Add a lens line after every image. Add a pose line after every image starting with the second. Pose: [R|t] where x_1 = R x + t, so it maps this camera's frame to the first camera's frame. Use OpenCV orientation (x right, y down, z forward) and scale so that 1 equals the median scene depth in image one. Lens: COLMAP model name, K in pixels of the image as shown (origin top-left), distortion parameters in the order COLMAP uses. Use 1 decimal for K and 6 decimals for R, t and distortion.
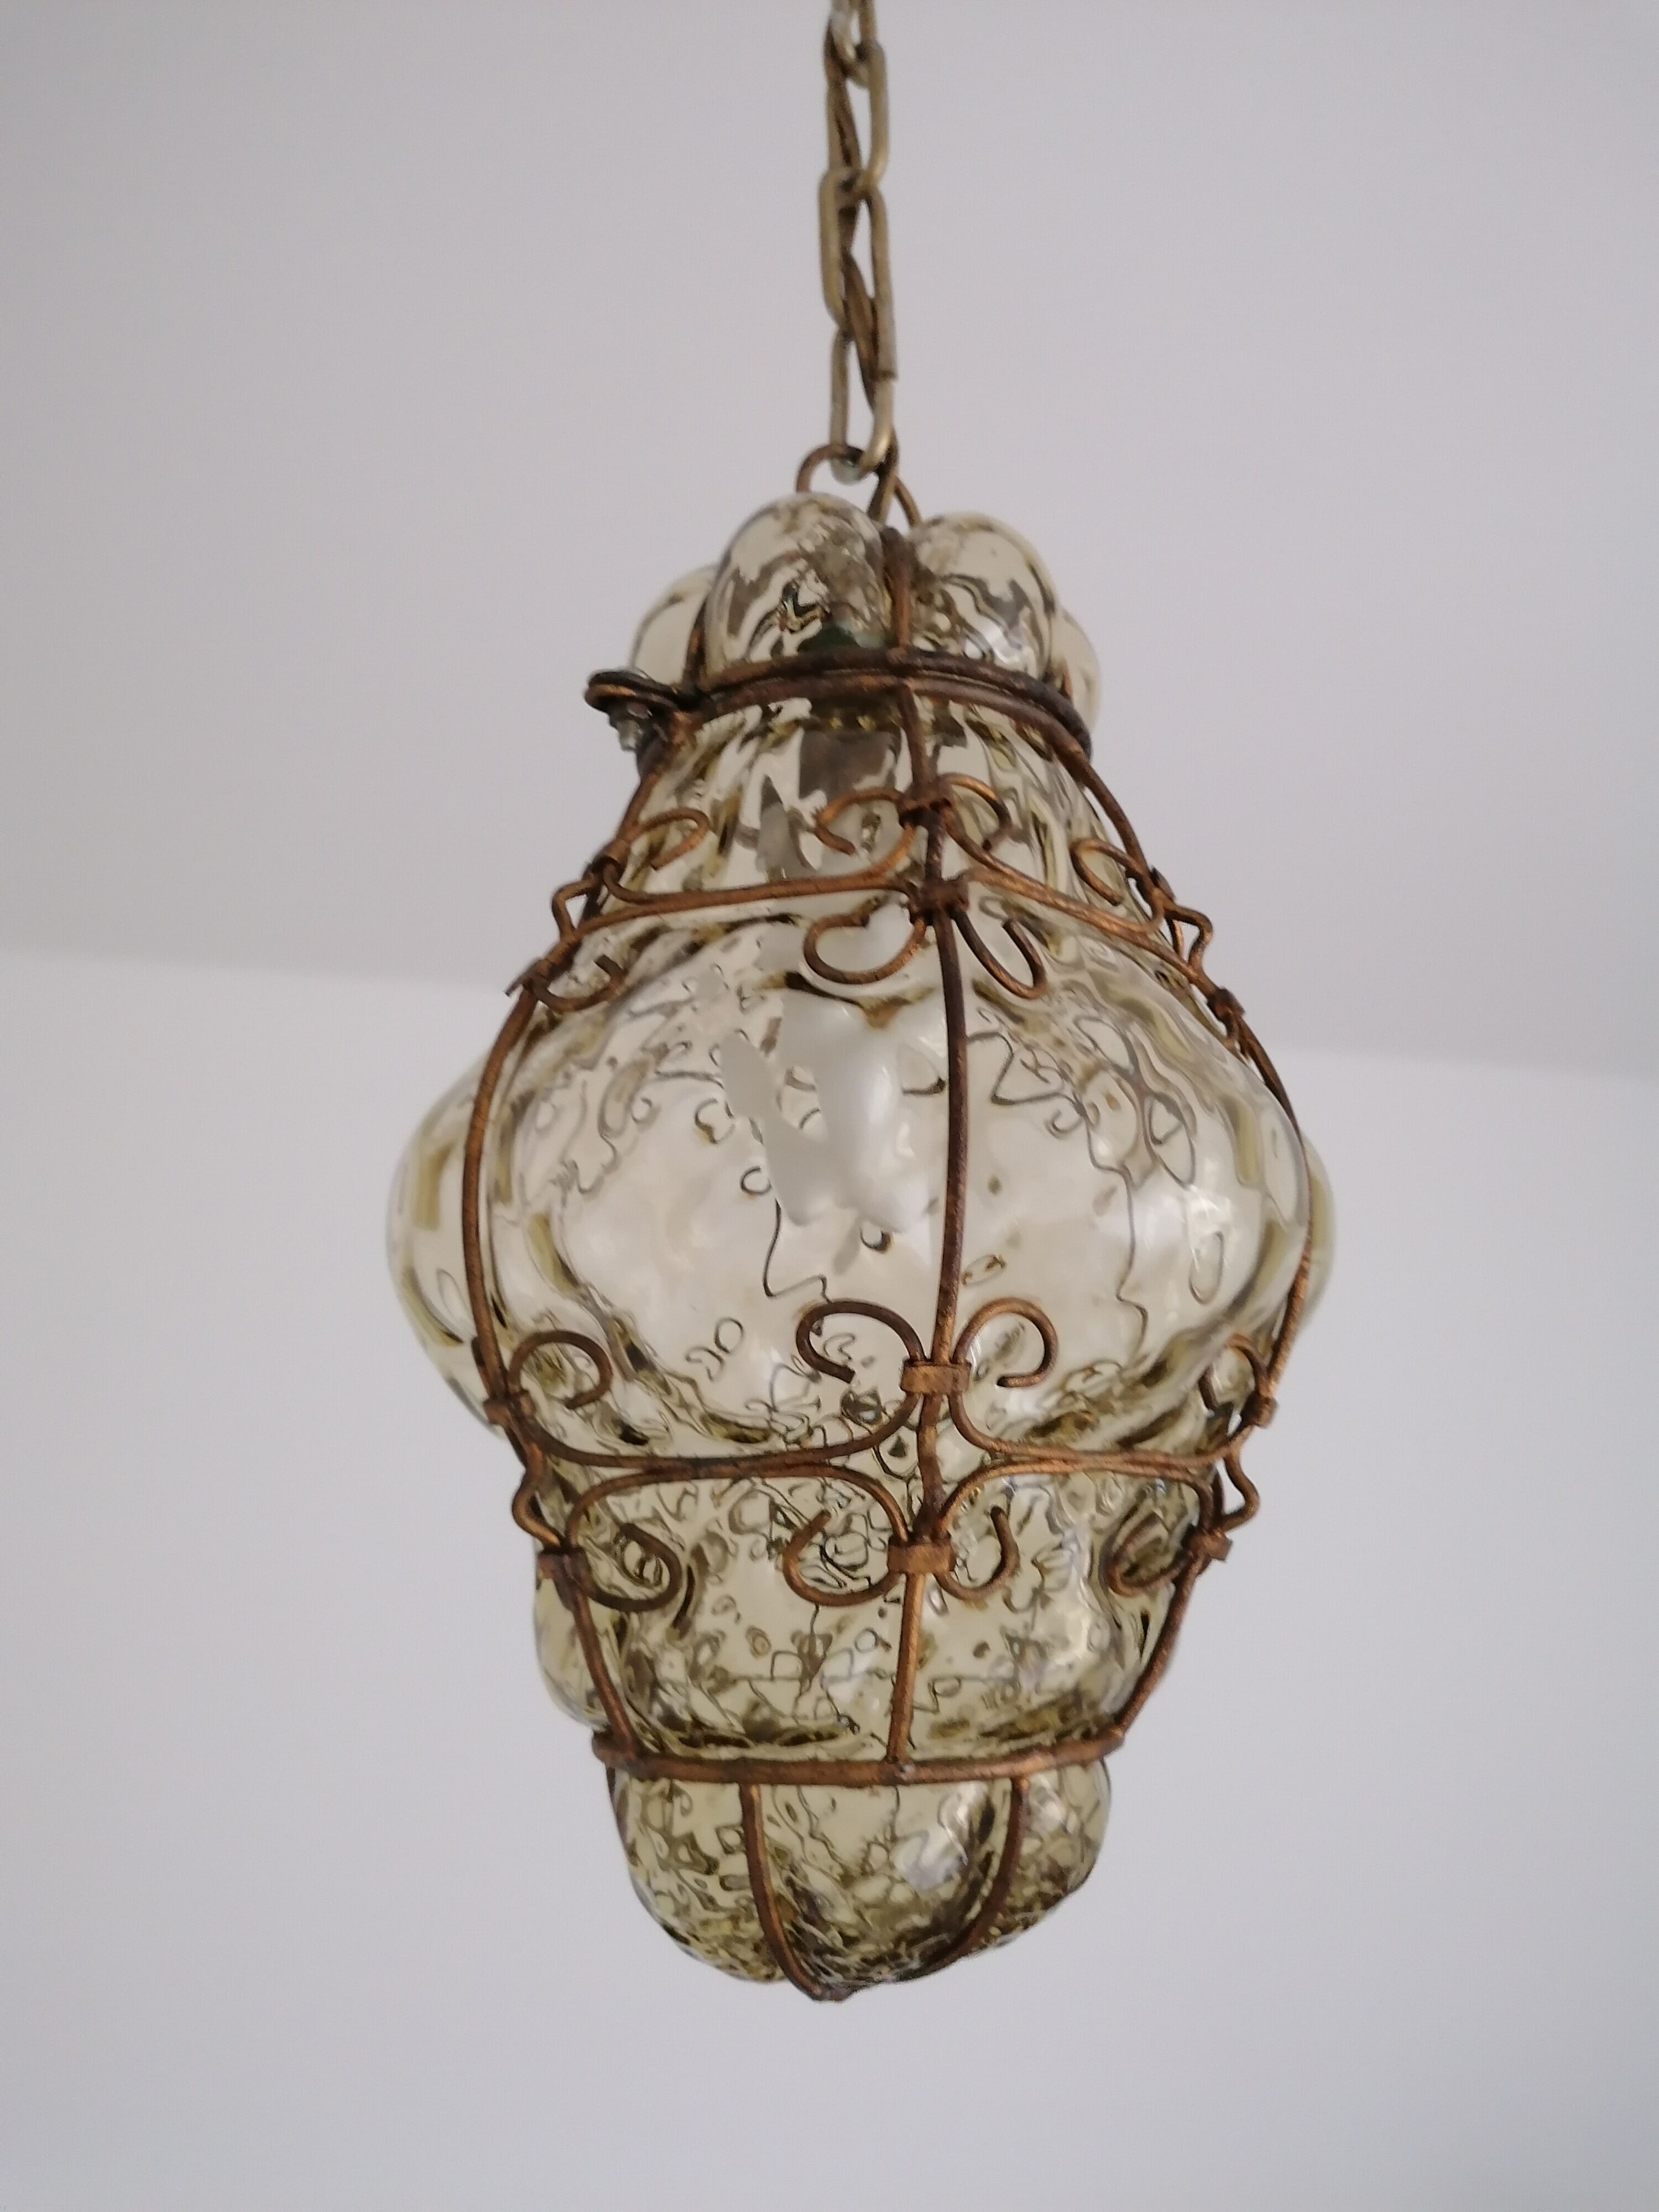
lens RADIAL K [[1702.2, 0, 845.2], [0, 1702.2, 1094.5], [0, 0, 1]] dist [0.063876, -0.080201]
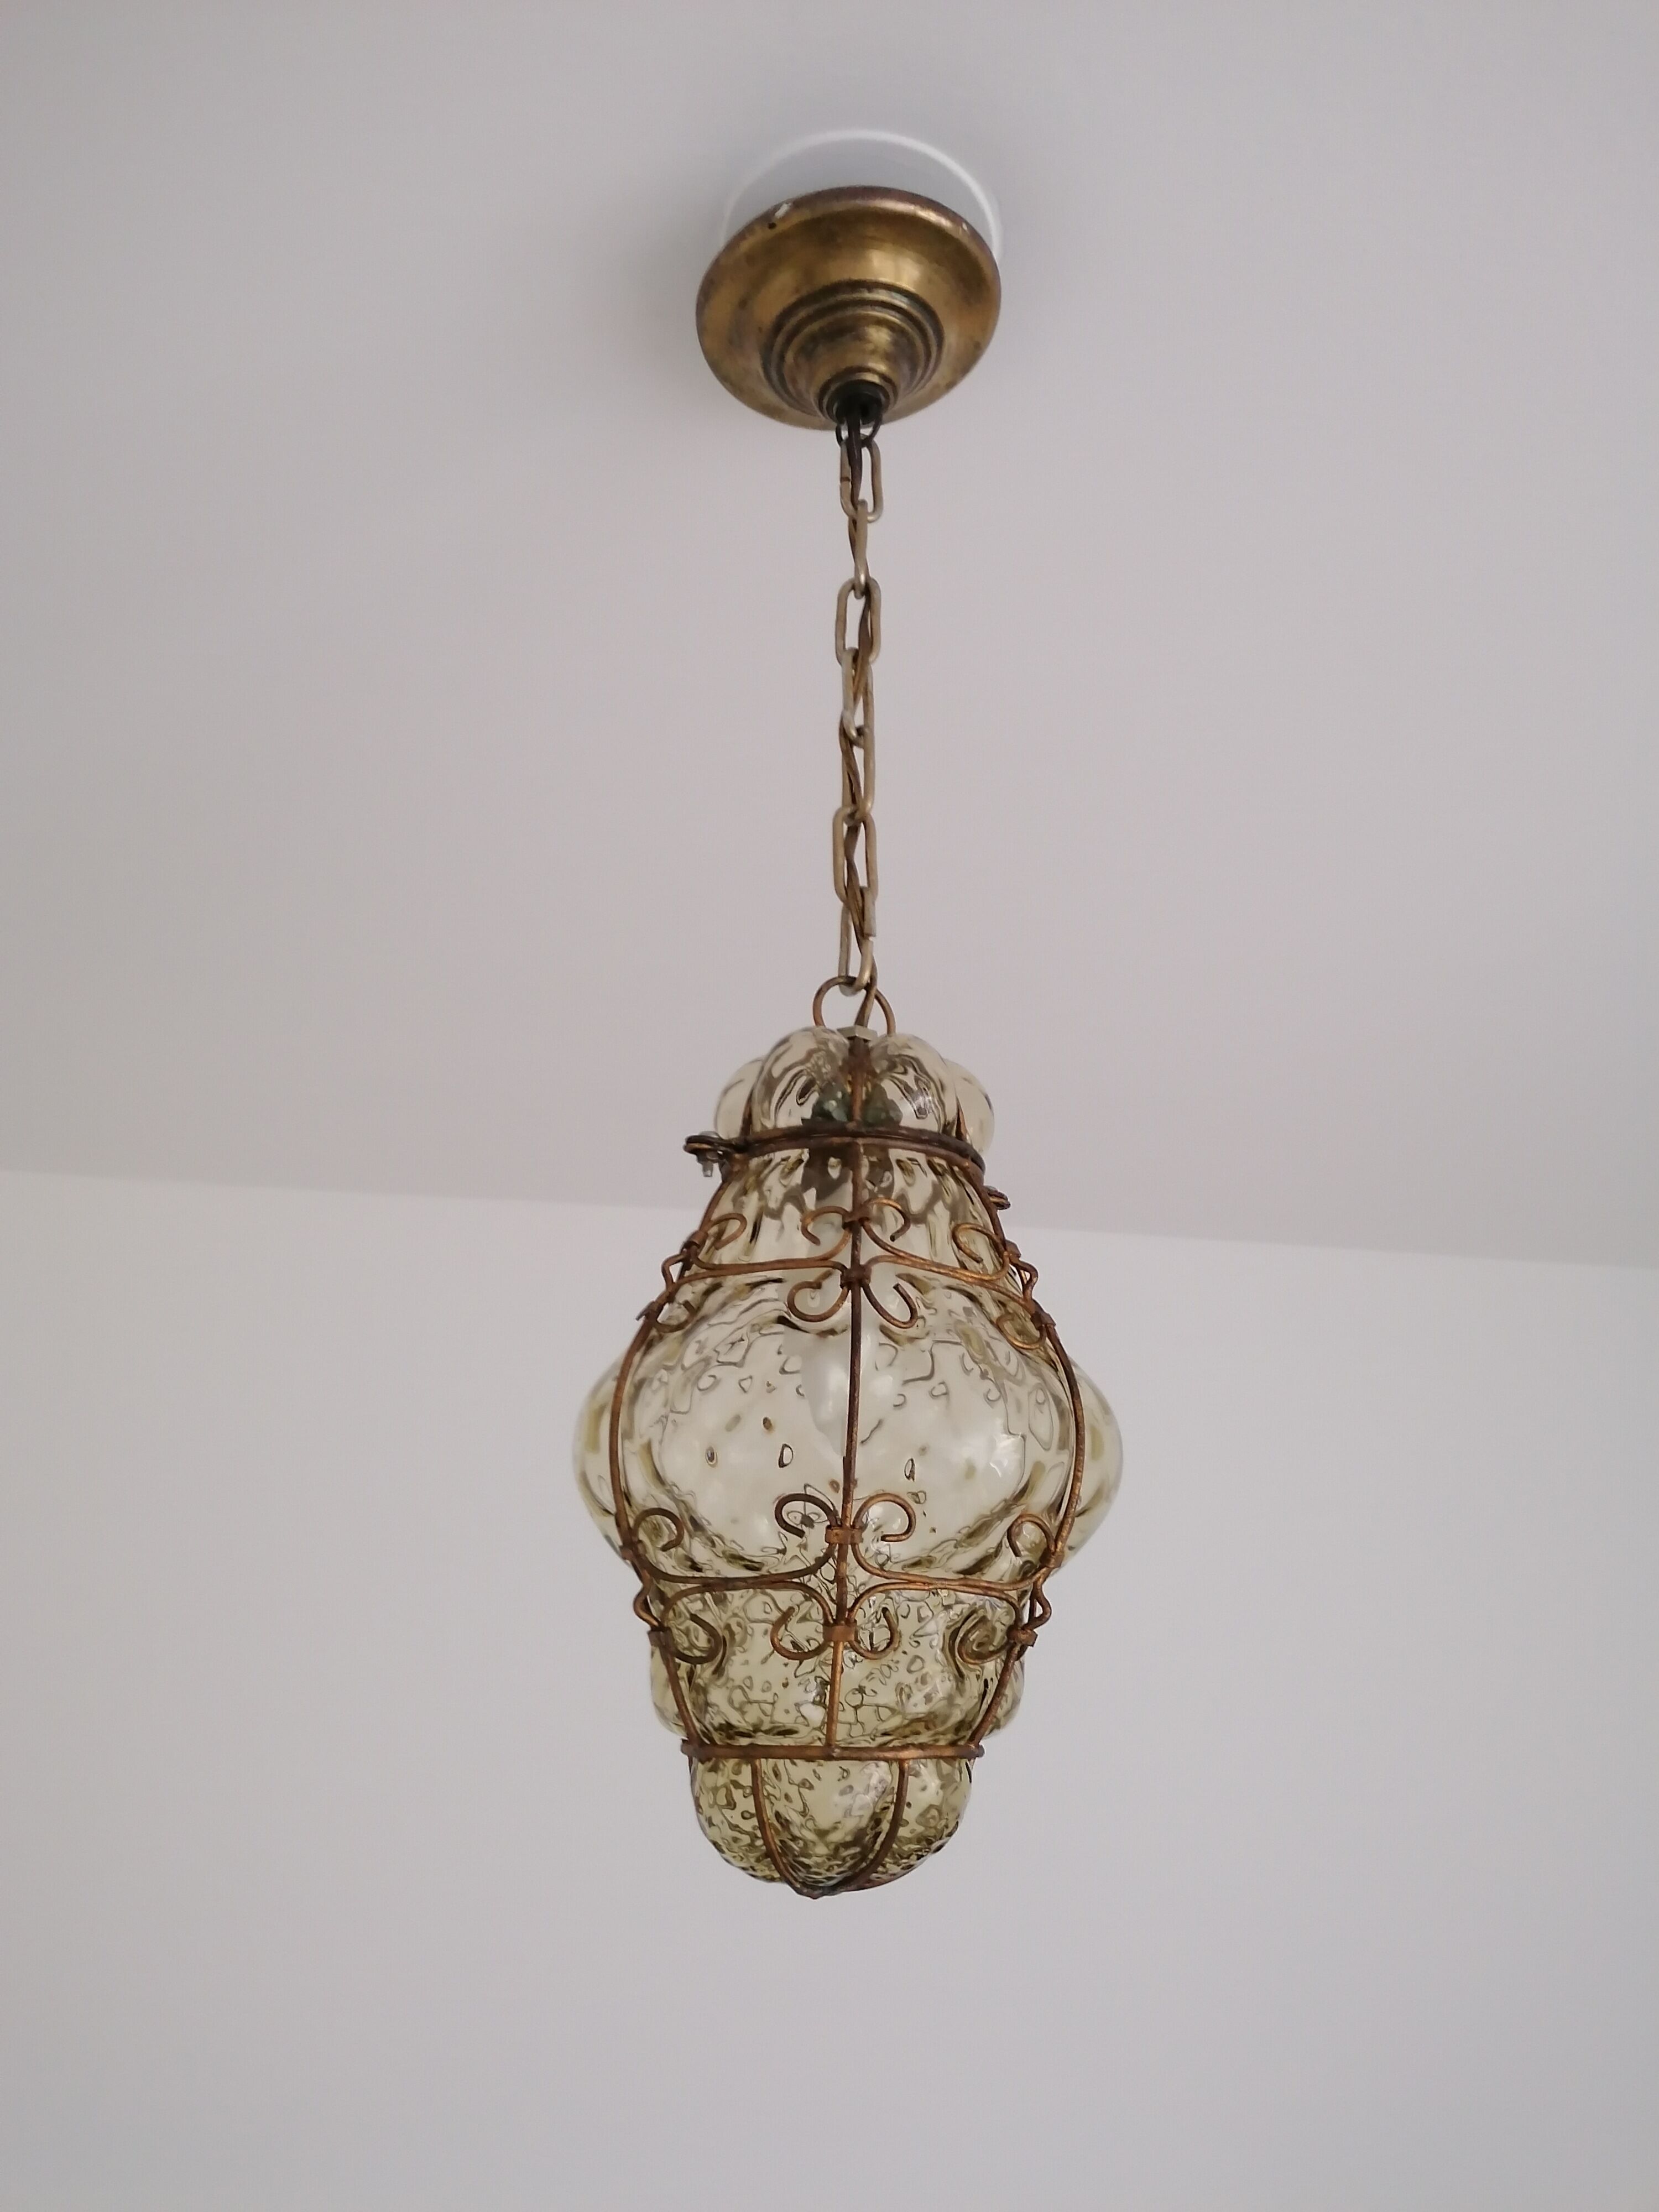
lens RADIAL K [[1702.2, 0, 833.9], [0, 1702.2, 1094.6], [0, 0, 1]] dist [0.063876, -0.080201]
pose [[0.992041, -0.018138, -0.124601, 0.246539], [0.004456, 0.994008, -0.109216, -0.099369], [0.125836, 0.107792, 0.986178, -0.811755]]
